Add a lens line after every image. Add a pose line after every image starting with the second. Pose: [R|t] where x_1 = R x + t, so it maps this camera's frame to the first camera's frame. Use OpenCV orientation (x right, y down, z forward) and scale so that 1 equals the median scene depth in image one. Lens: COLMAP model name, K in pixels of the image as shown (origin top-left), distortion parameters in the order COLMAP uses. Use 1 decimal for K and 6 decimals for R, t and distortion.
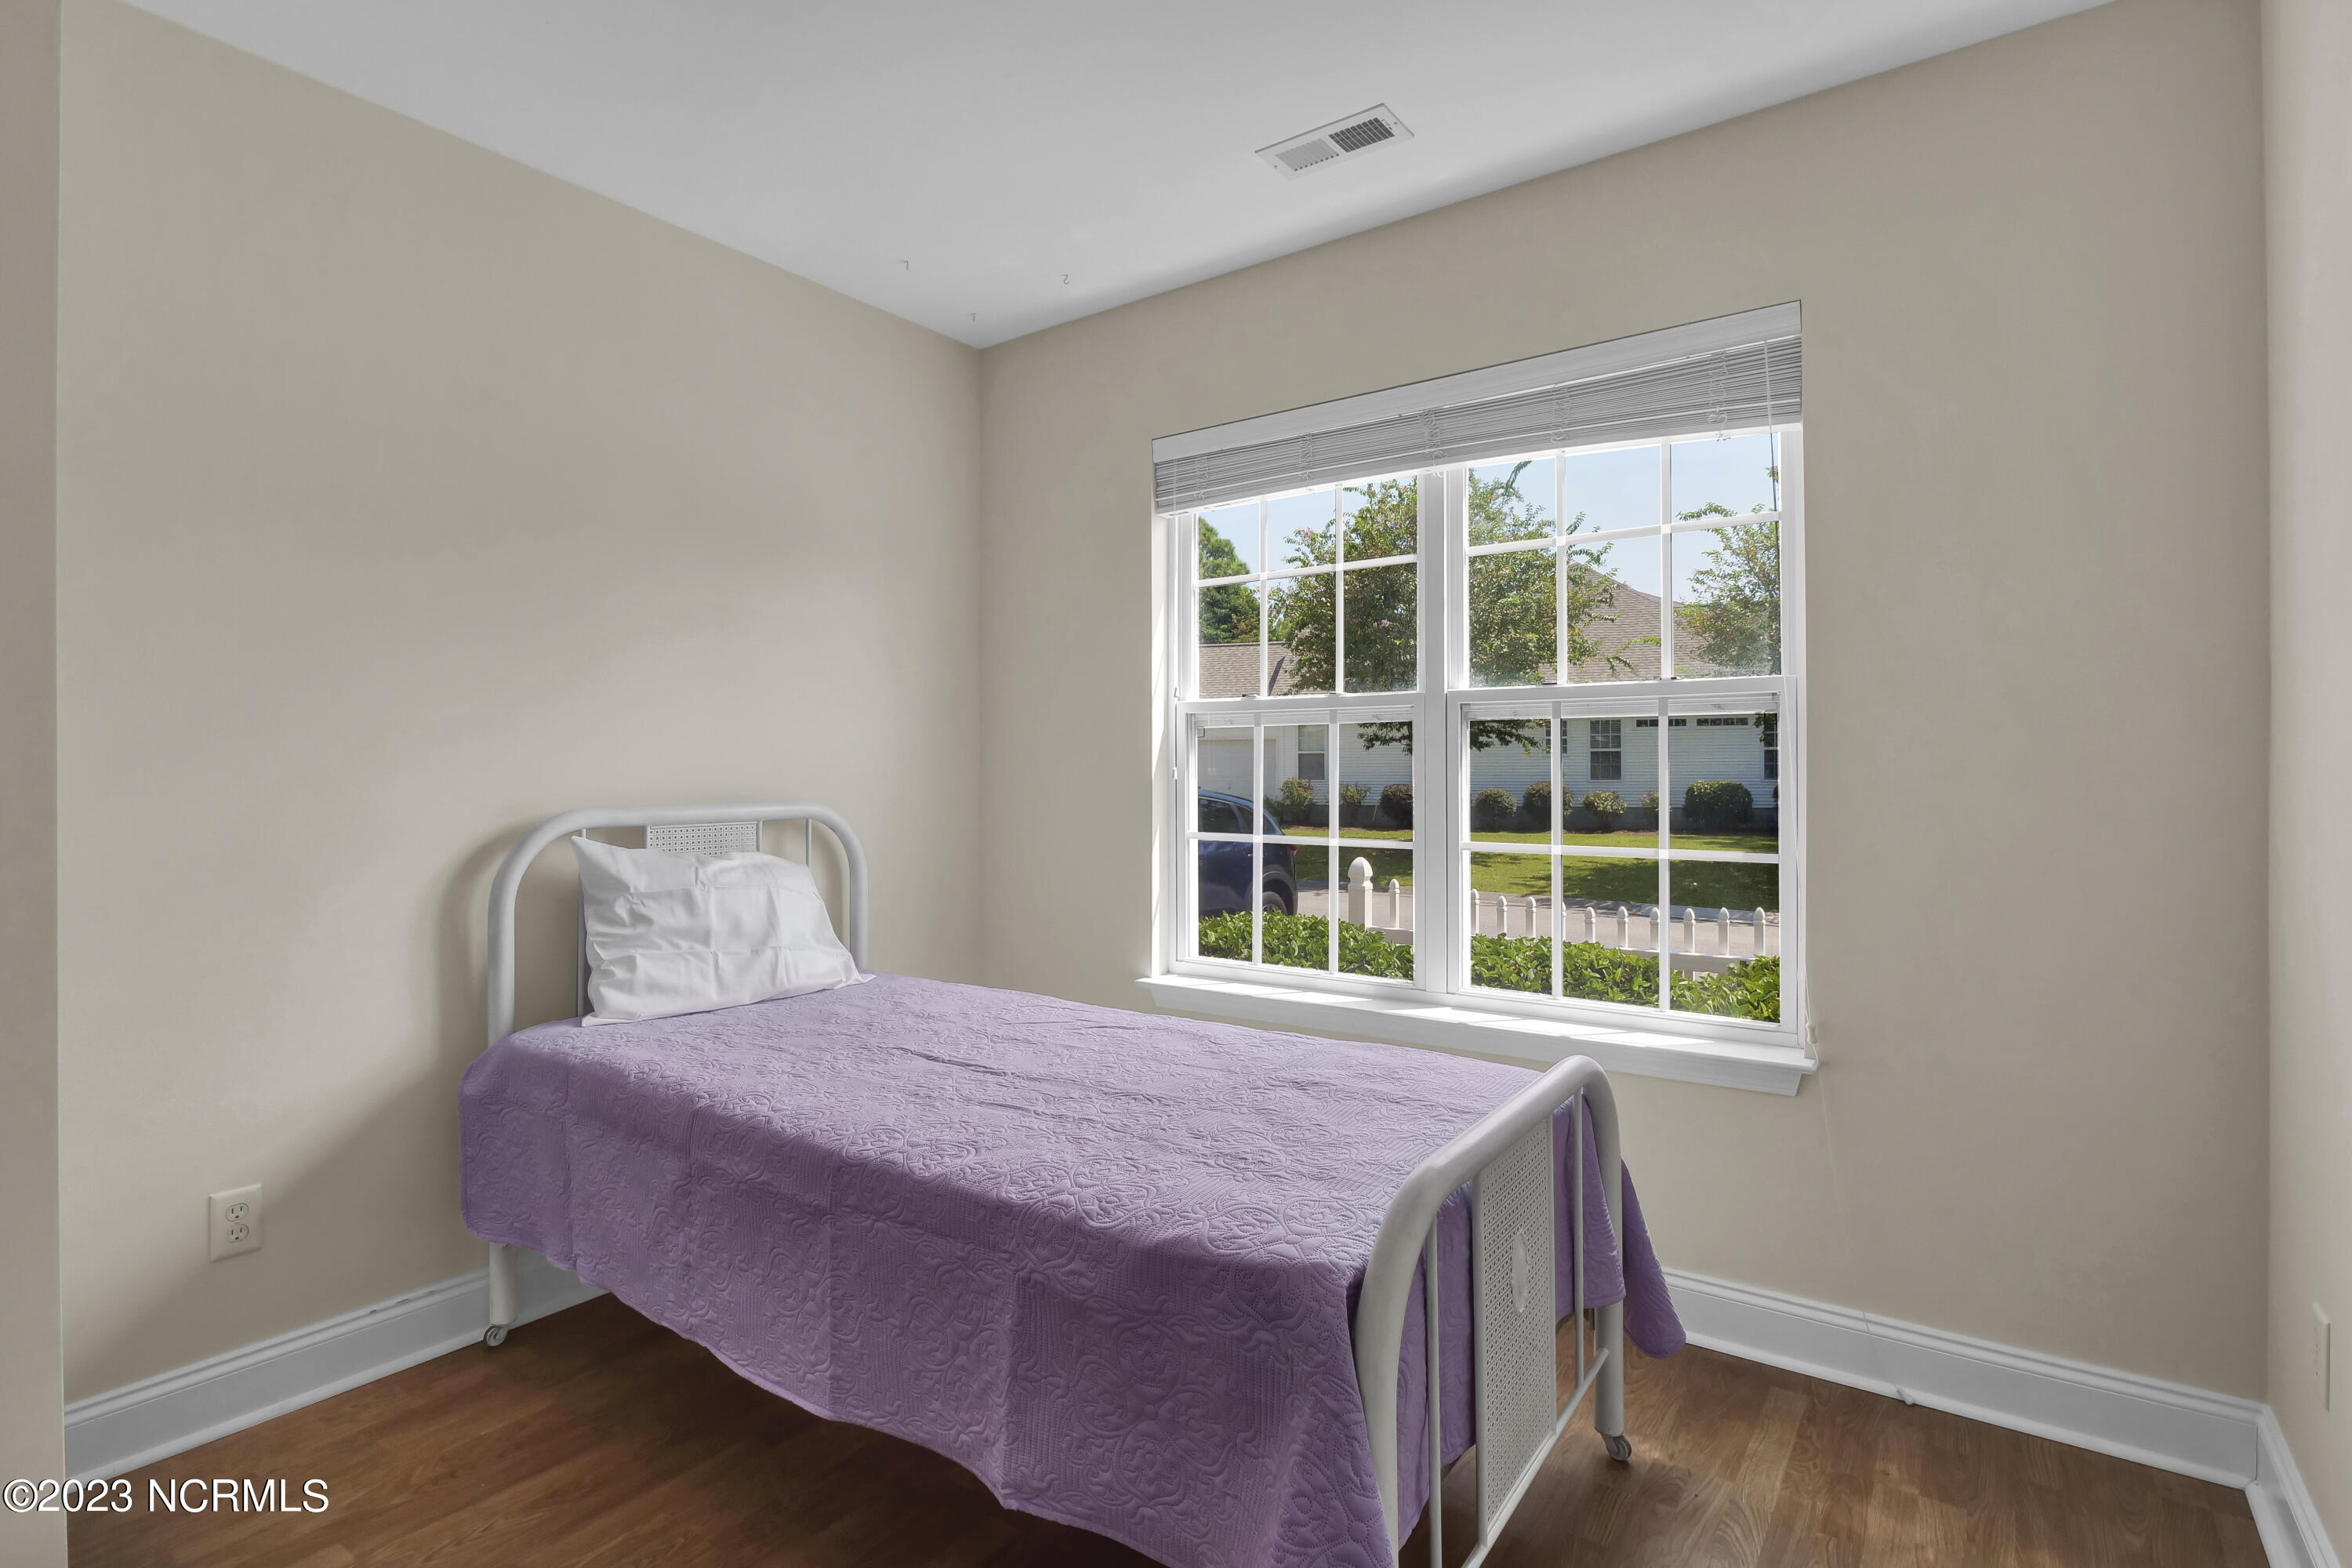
lens RADIAL K [[1162.2, 0, 1134.4], [0, 1162.2, 769.9], [0, 0, 1]] dist [-0.013122, -0.001193]
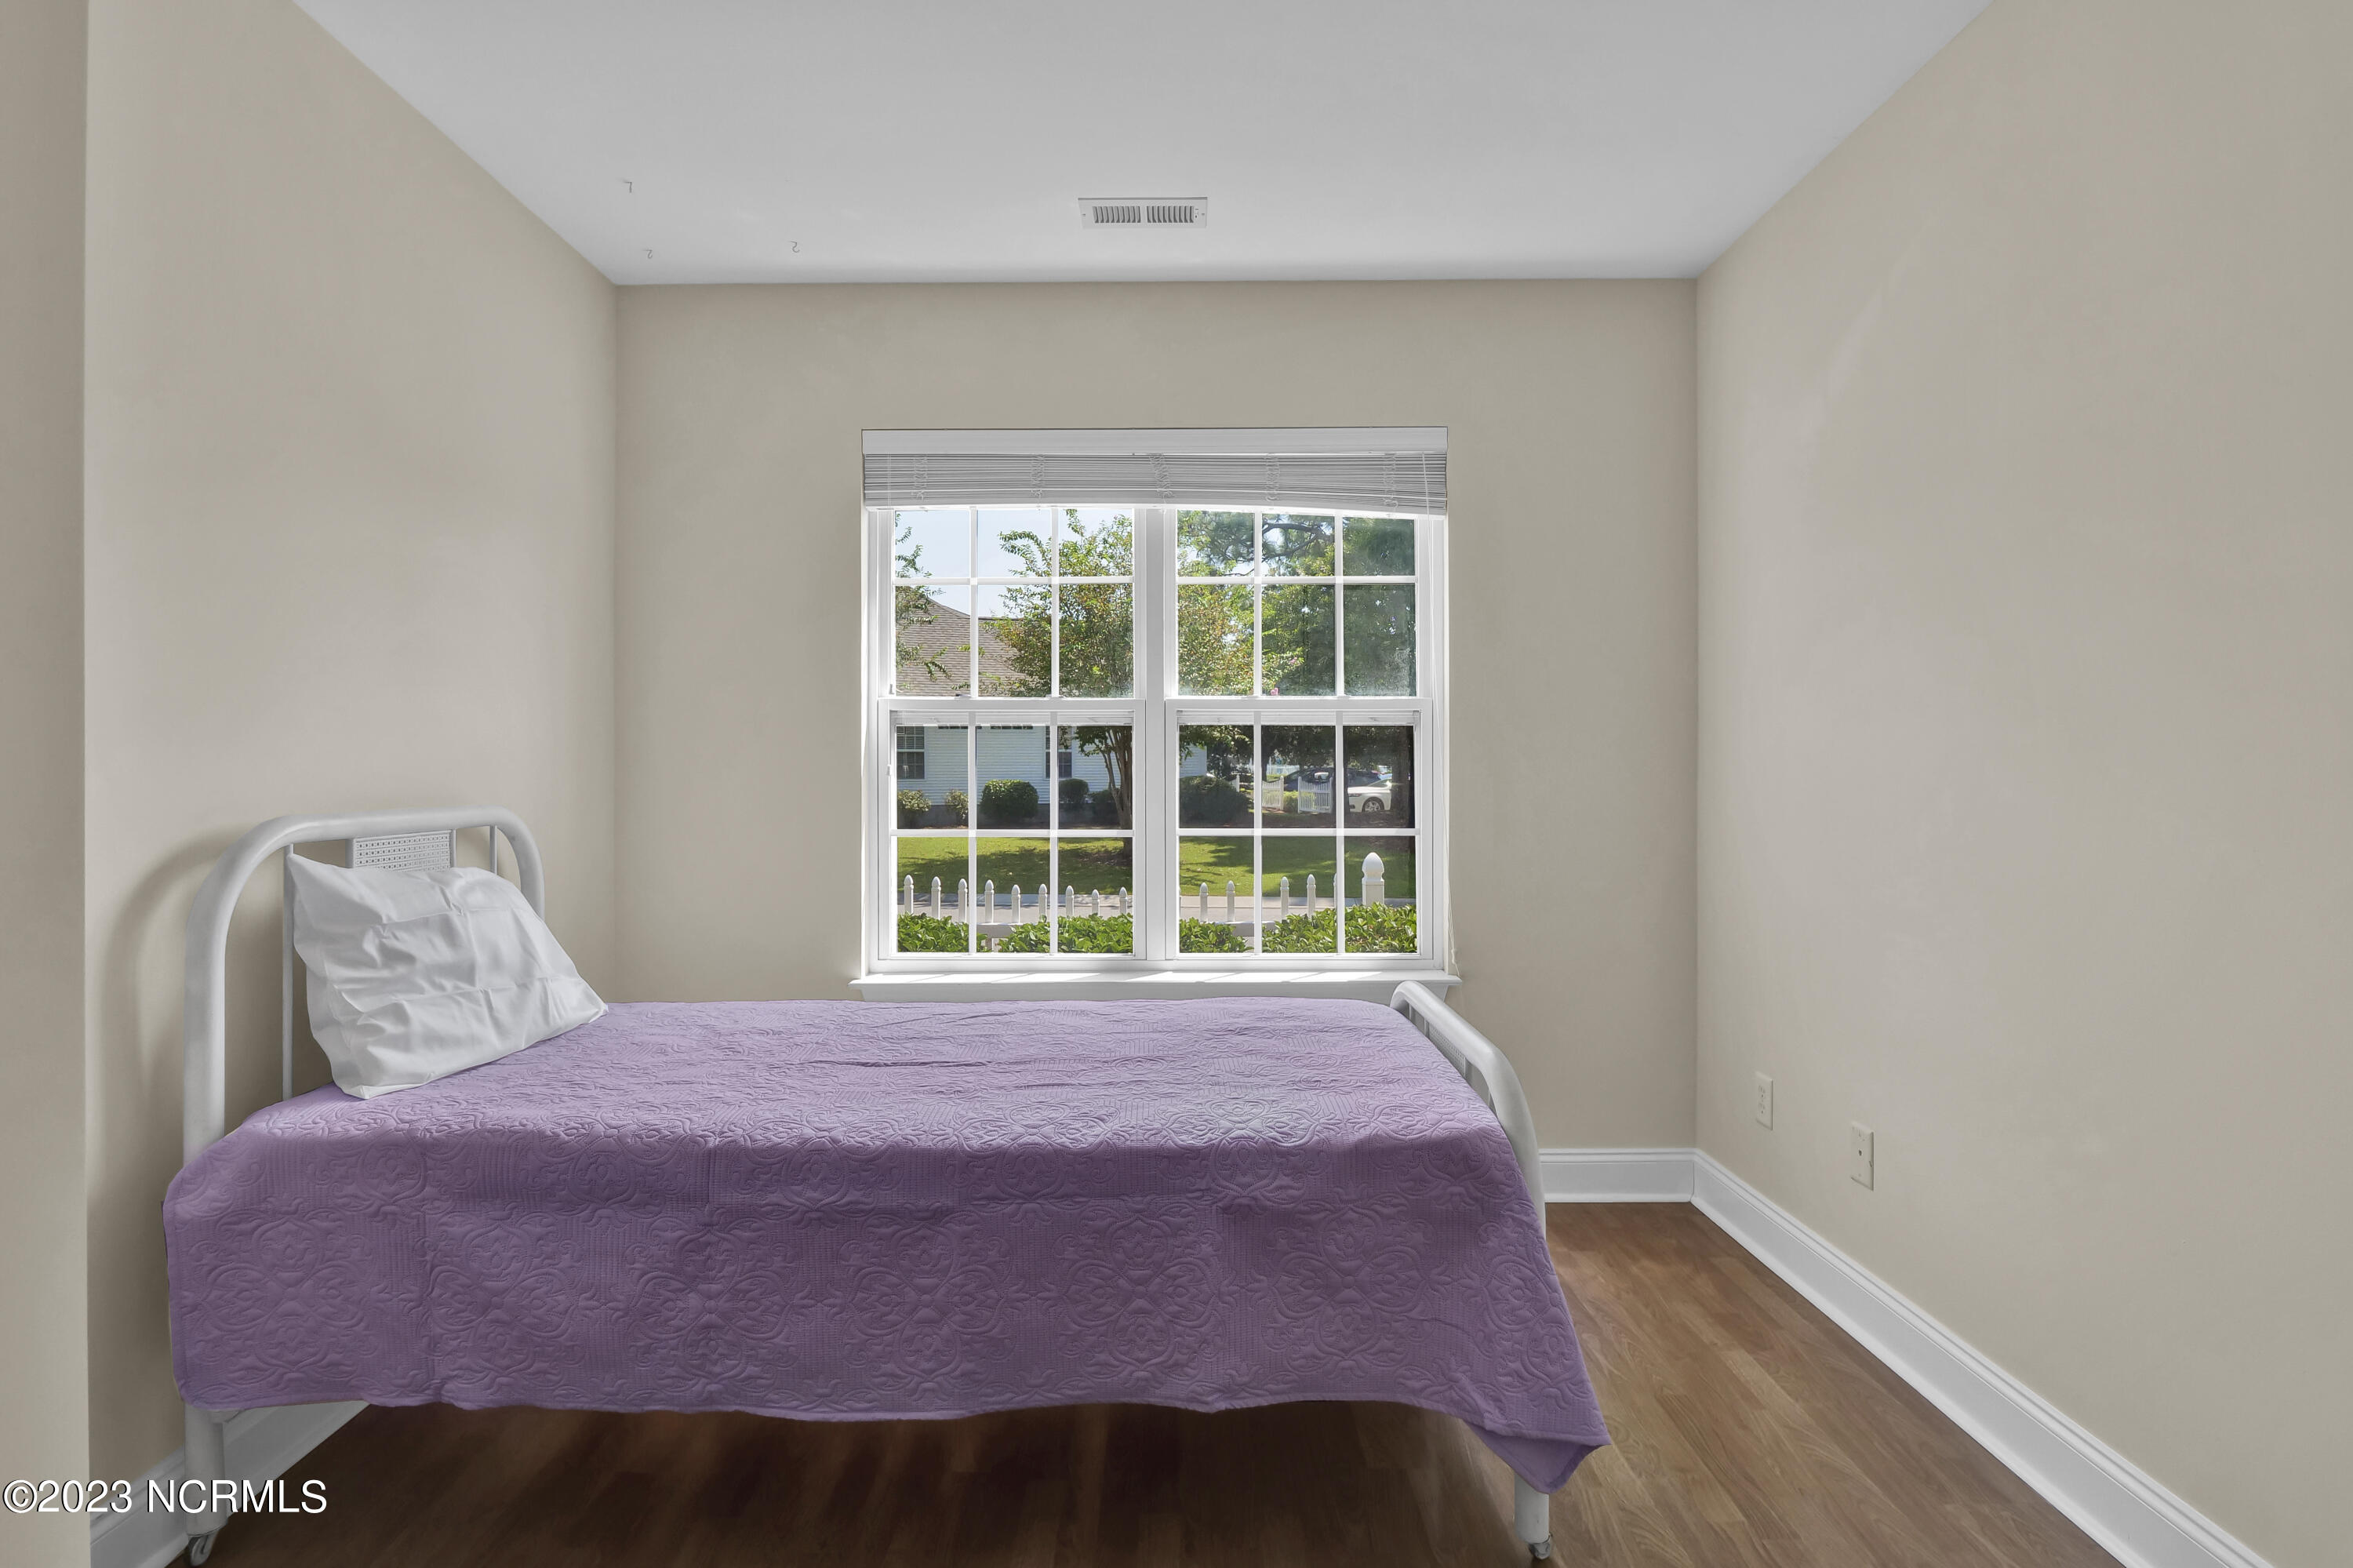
lens RADIAL K [[1188.6, 0, 1168.0], [0, 1188.6, 775.5], [0, 0, 1]] dist [-0.012270, -0.000495]
pose [[0.804501, -0.002852, 0.593944, -0.487158], [0.000118, 0.999989, 0.004642, 0.003230], [-0.593951, -0.003665, 0.804493, 0.051917]]
